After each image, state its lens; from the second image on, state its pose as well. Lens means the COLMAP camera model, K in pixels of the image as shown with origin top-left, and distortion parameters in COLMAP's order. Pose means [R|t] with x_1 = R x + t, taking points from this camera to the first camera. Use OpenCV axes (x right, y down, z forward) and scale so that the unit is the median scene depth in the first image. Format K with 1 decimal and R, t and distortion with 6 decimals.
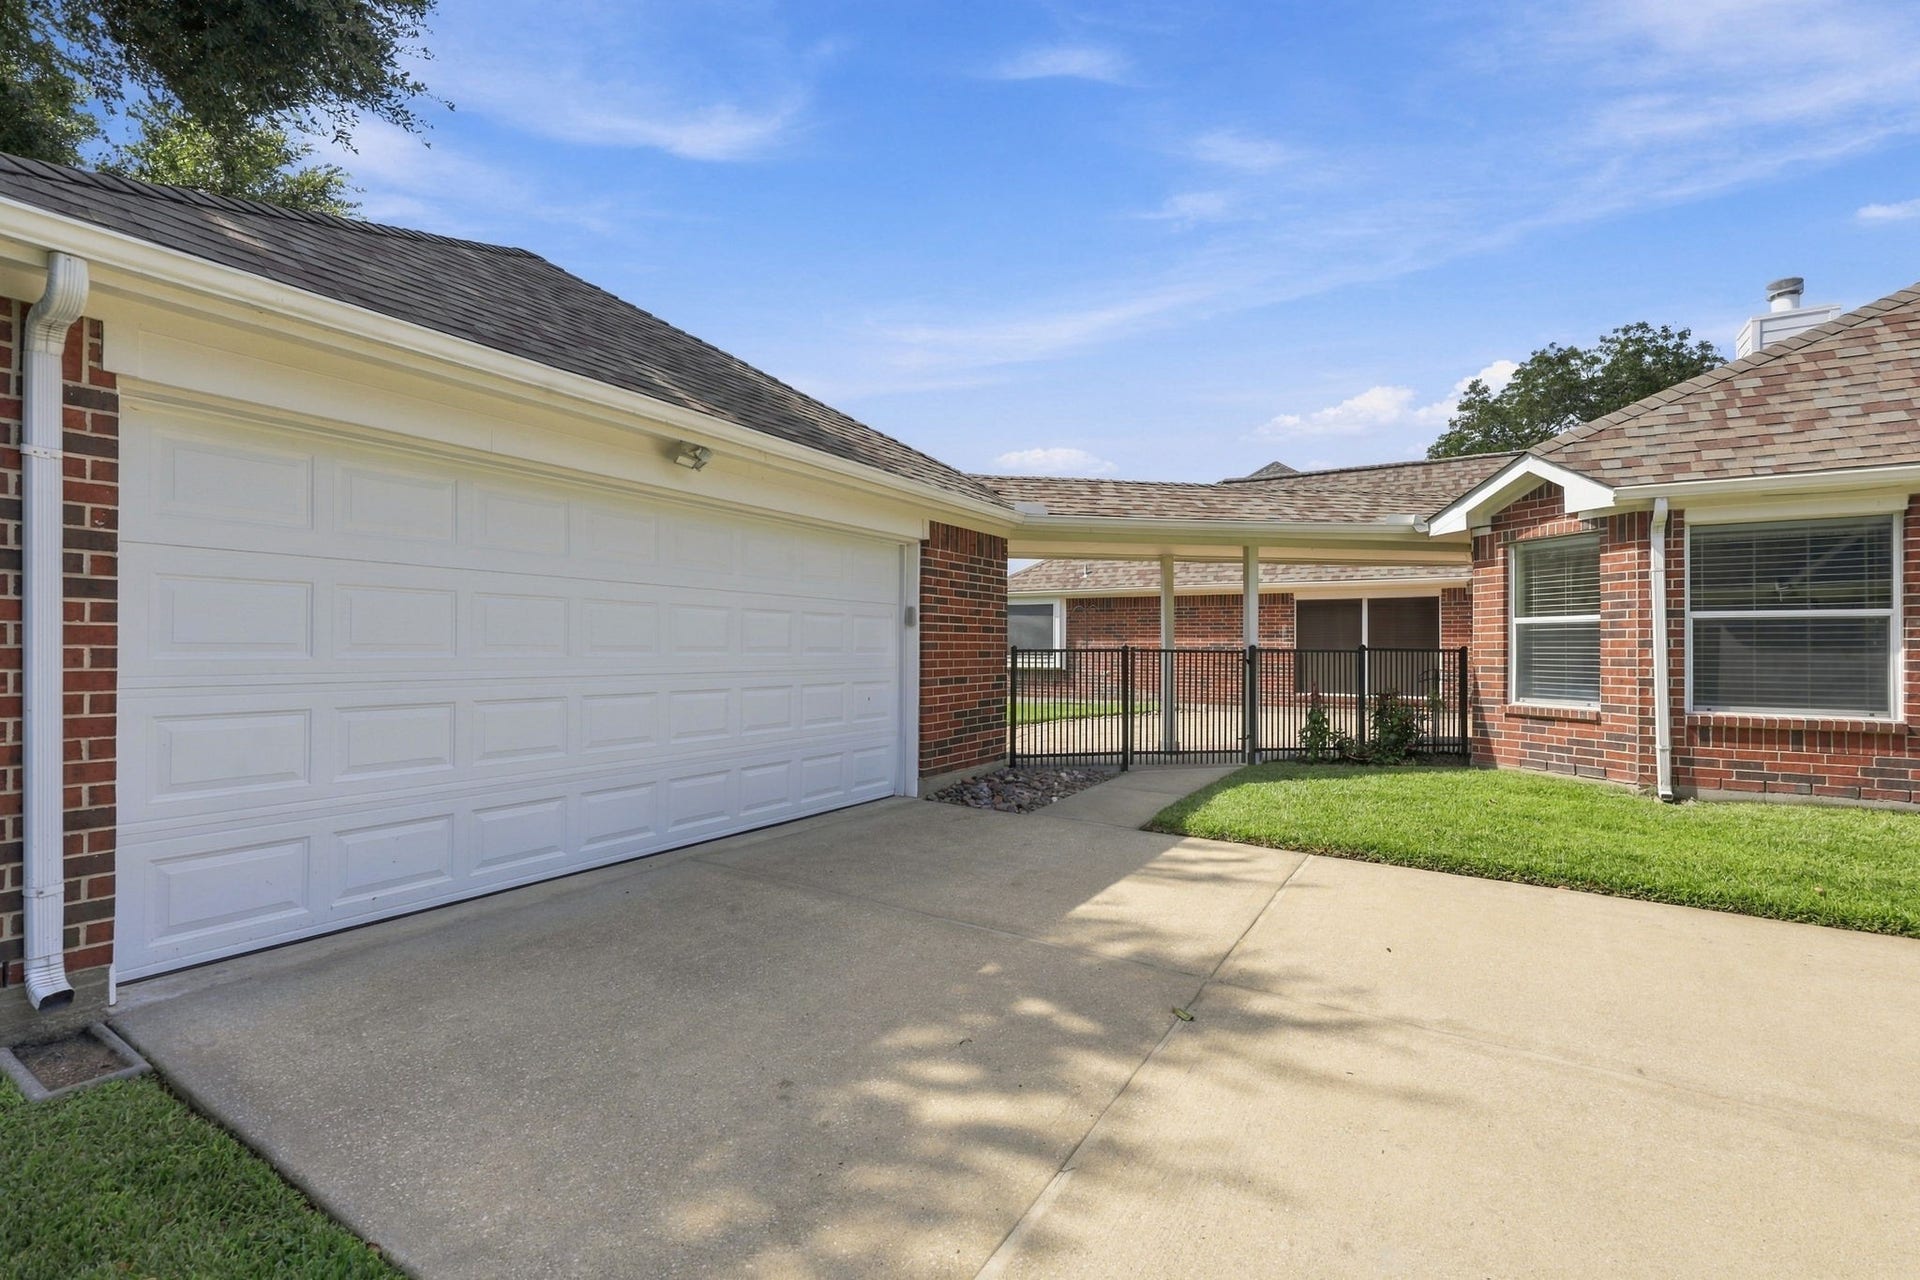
lens RADIAL K [[812.6, 0, 960.0], [0, 812.6, 640.0], [0, 0, 1]] dist [-0.000064, 0.000000]
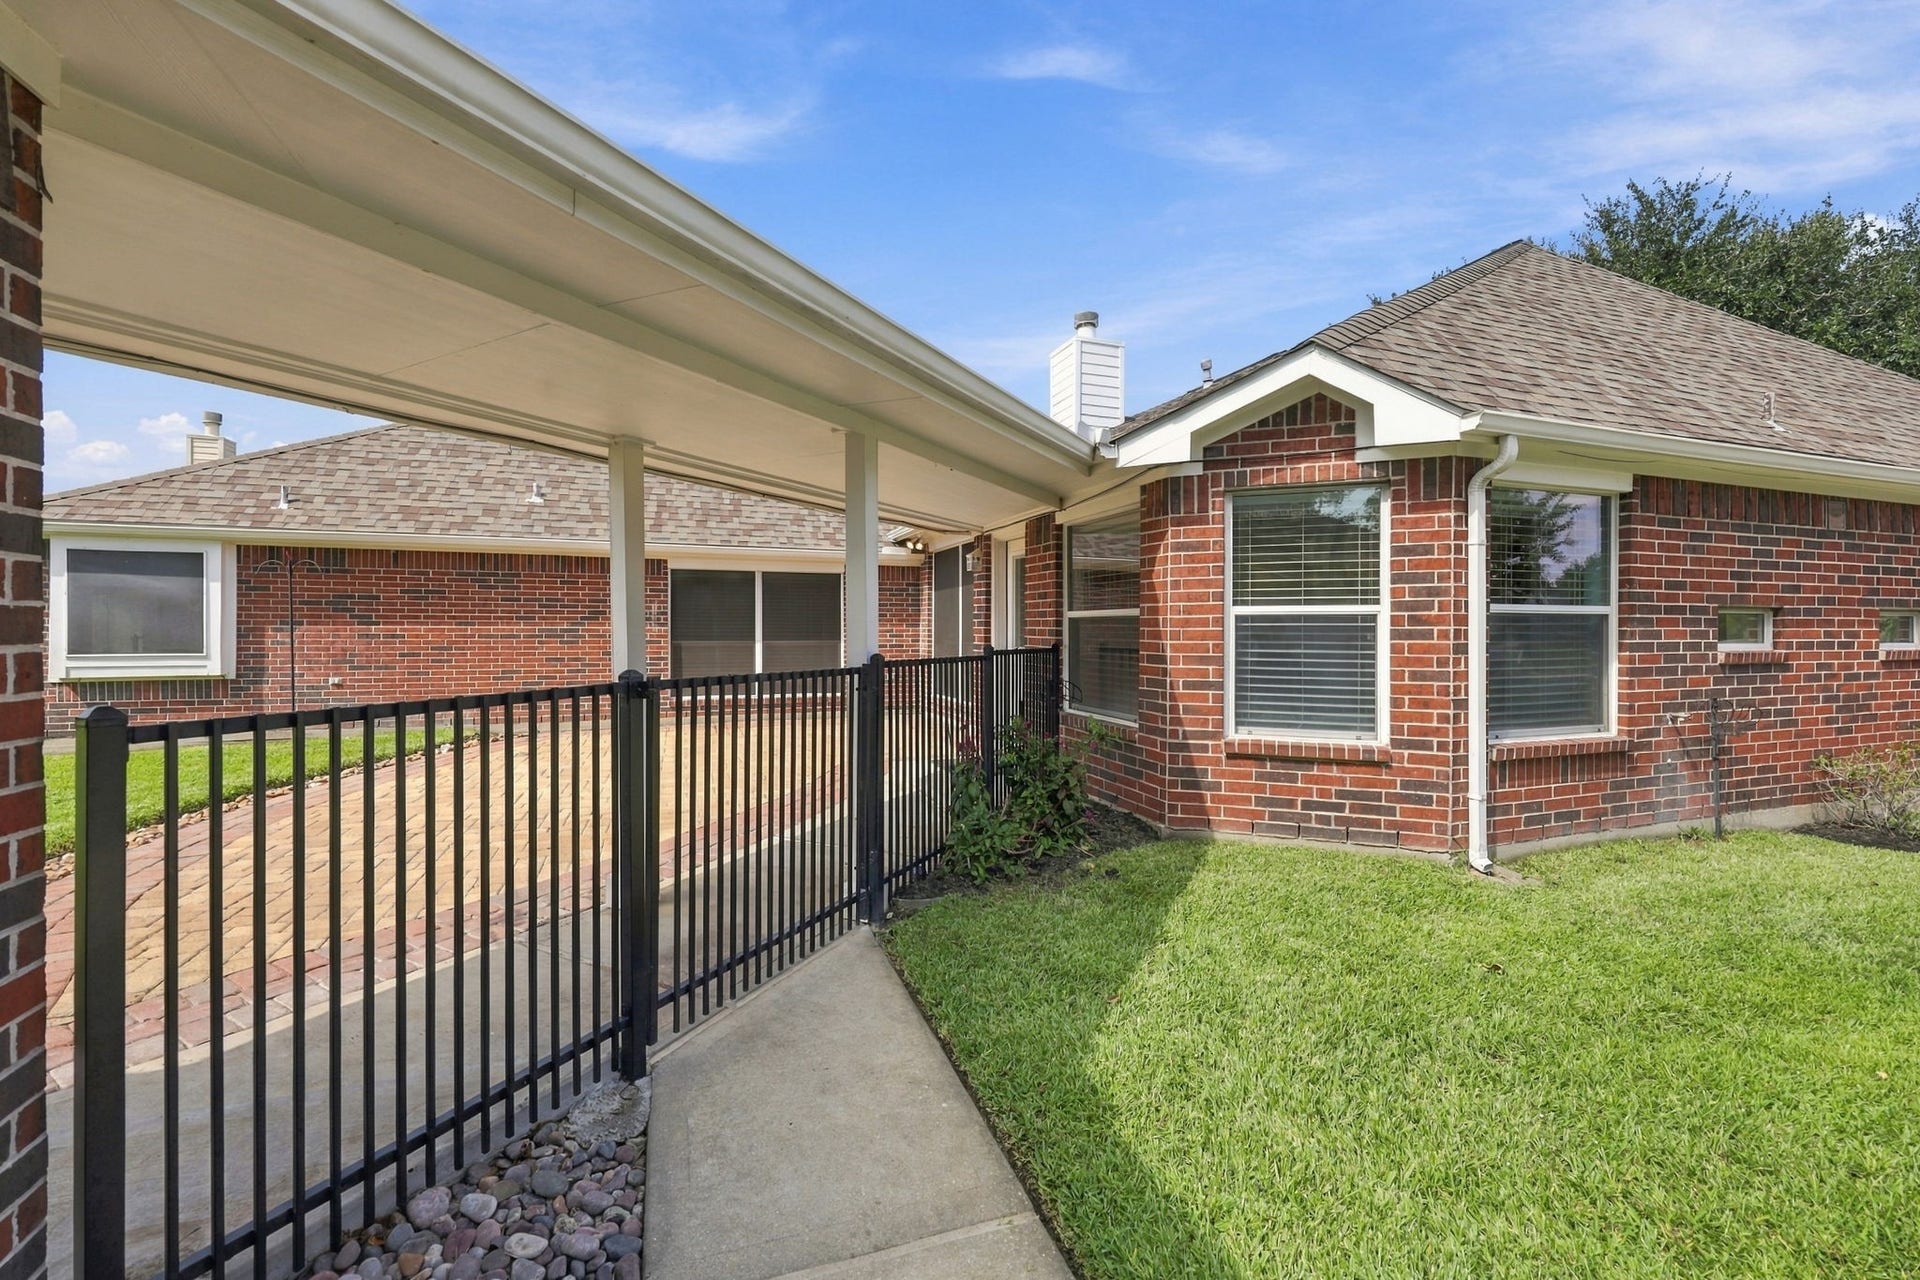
lens RADIAL K [[778.3, 0, 960.0], [0, 778.3, 640.0], [0, 0, 1]] dist [0.000764, 0.000098]
pose [[0.617440, -0.017865, 0.786415, 0.054194], [-0.007014, 0.999577, 0.028214, -0.016725], [-0.786586, -0.022936, 0.617054, 0.823224]]
